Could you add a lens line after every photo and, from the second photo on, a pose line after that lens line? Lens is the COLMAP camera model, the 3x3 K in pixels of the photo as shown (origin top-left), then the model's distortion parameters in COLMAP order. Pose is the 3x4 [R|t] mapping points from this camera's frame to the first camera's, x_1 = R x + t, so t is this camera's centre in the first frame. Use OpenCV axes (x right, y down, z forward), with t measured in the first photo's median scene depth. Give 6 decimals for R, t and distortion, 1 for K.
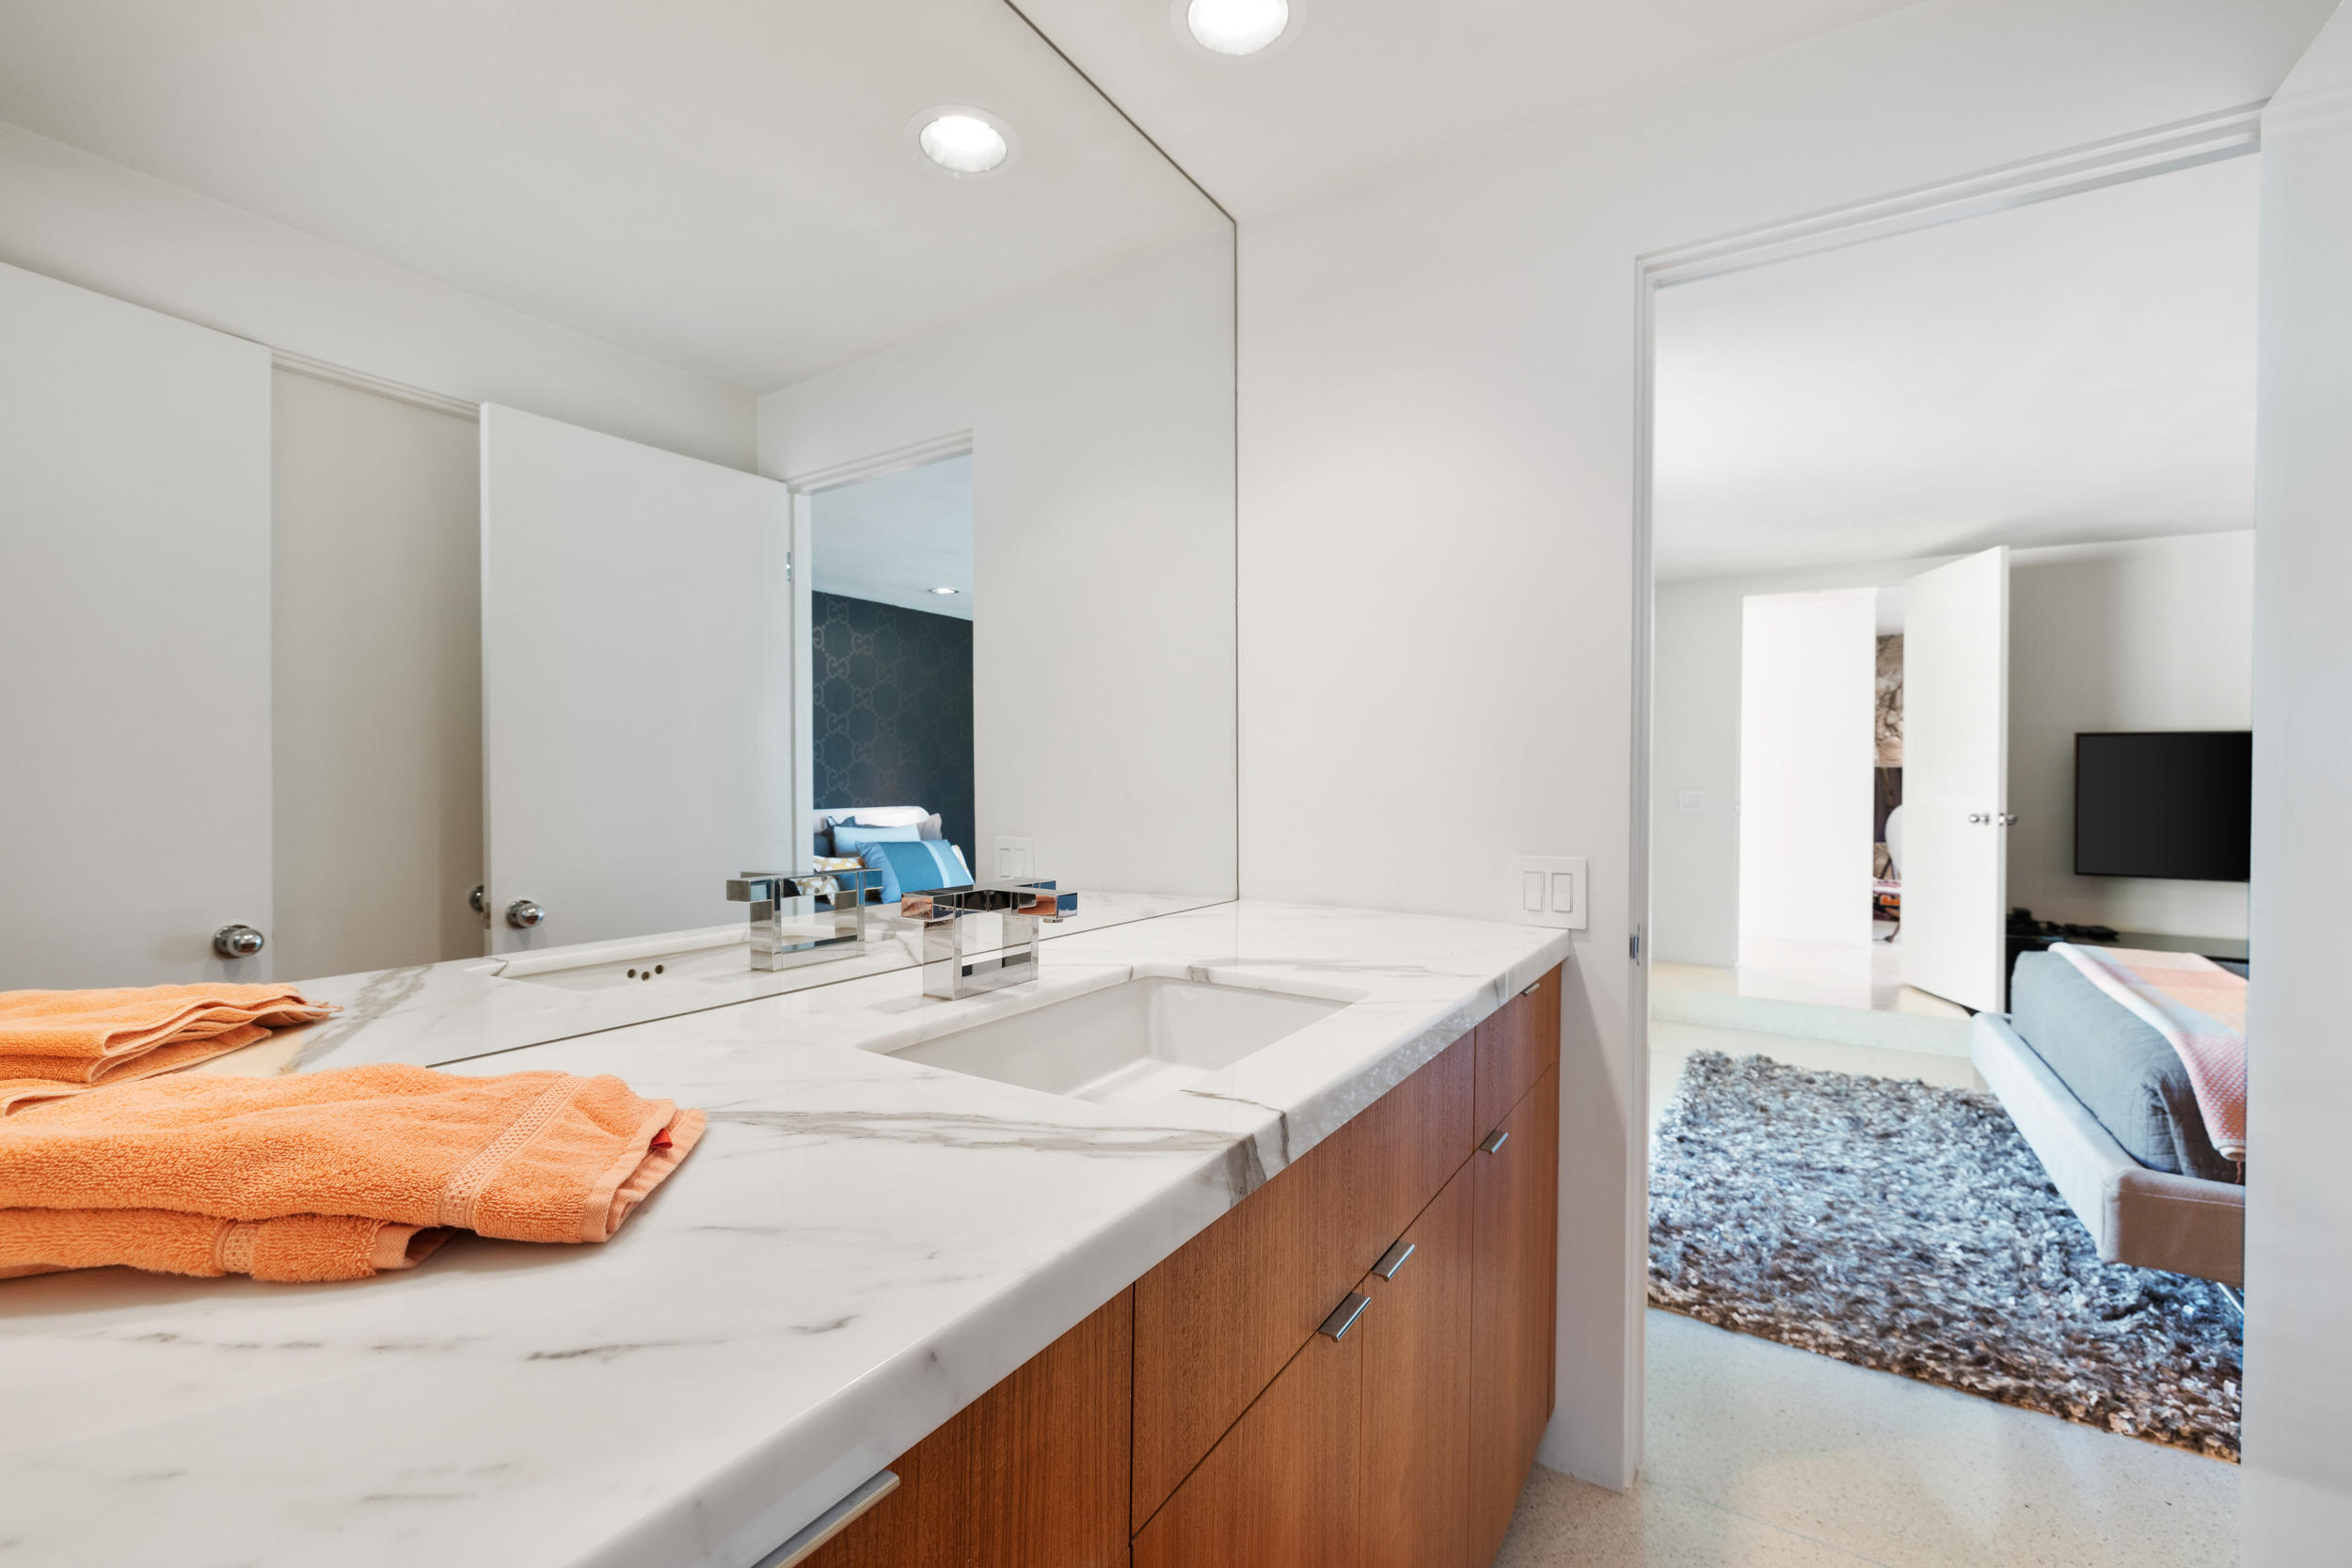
lens RADIAL K [[983.0, 0, 1176.0], [0, 983.0, 784.0], [0, 0, 1]] dist [0.001616, -0.000538]
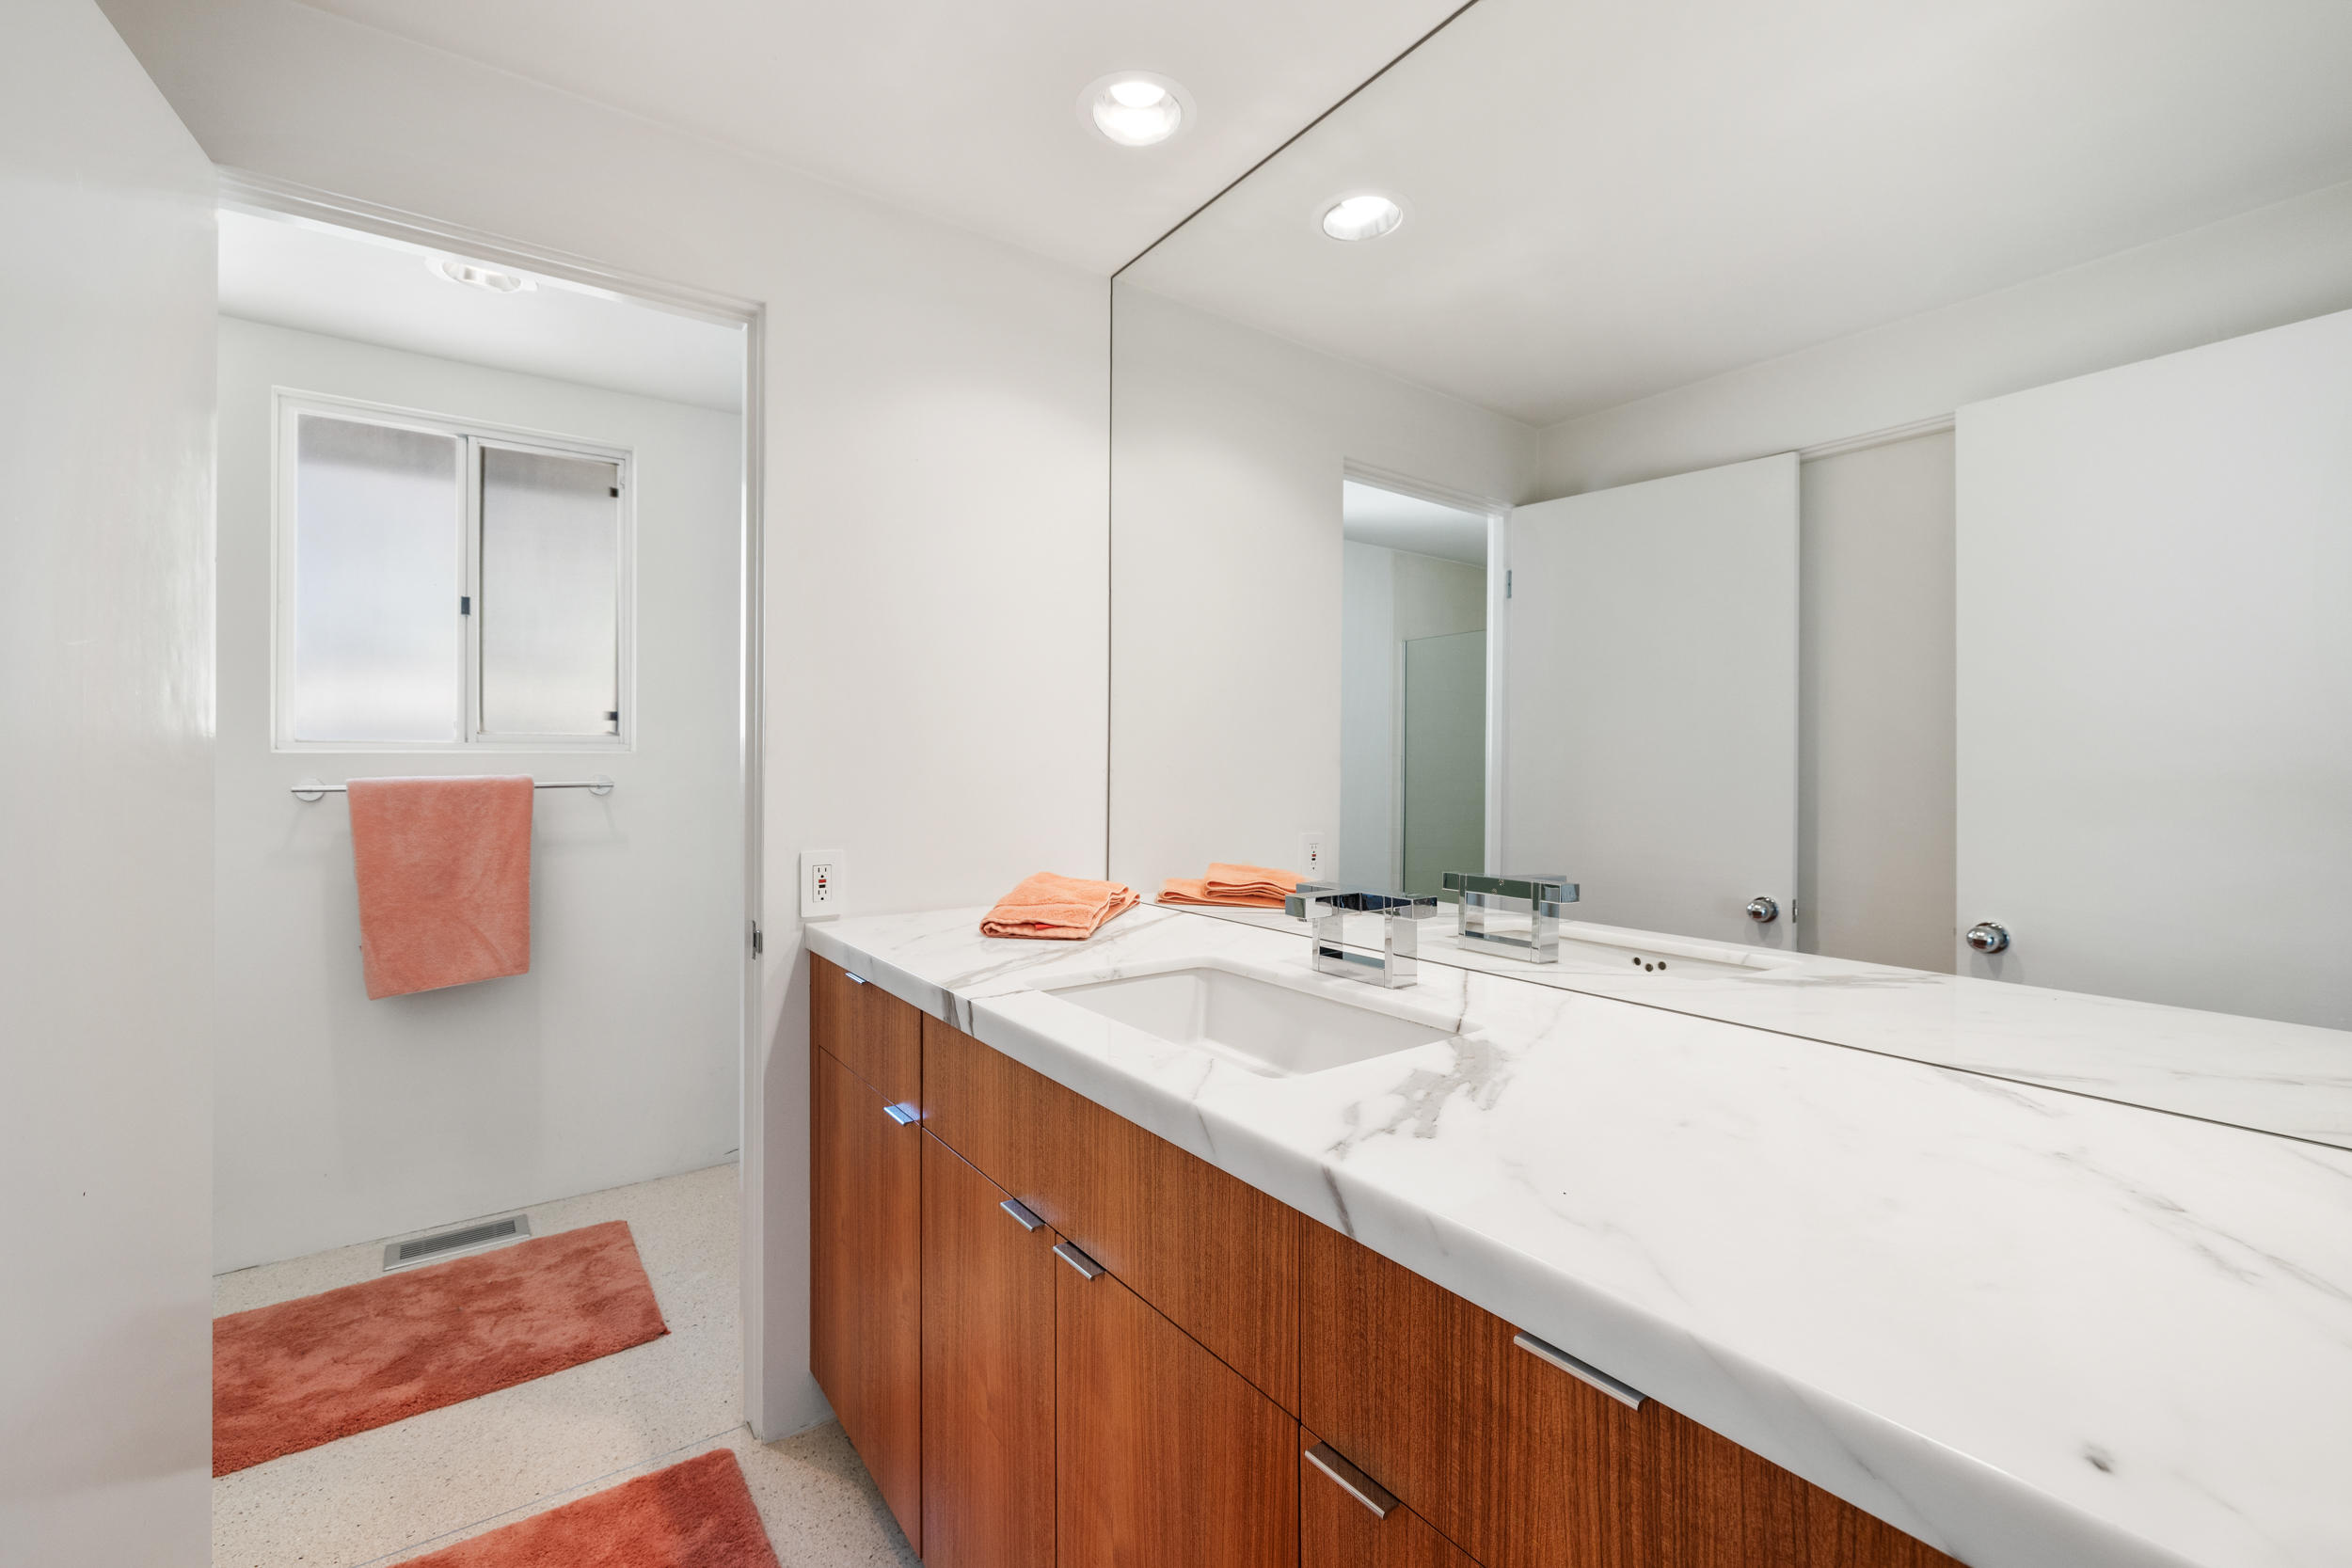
lens RADIAL K [[983.0, 0, 1176.0], [0, 983.0, 784.0], [0, 0, 1]] dist [0.001616, -0.000538]
pose [[-0.372619, 0.007538, -0.927954, 1.543944], [-0.014106, 0.999805, 0.013786, -0.050537], [0.927877, 0.018226, -0.372440, 1.993362]]
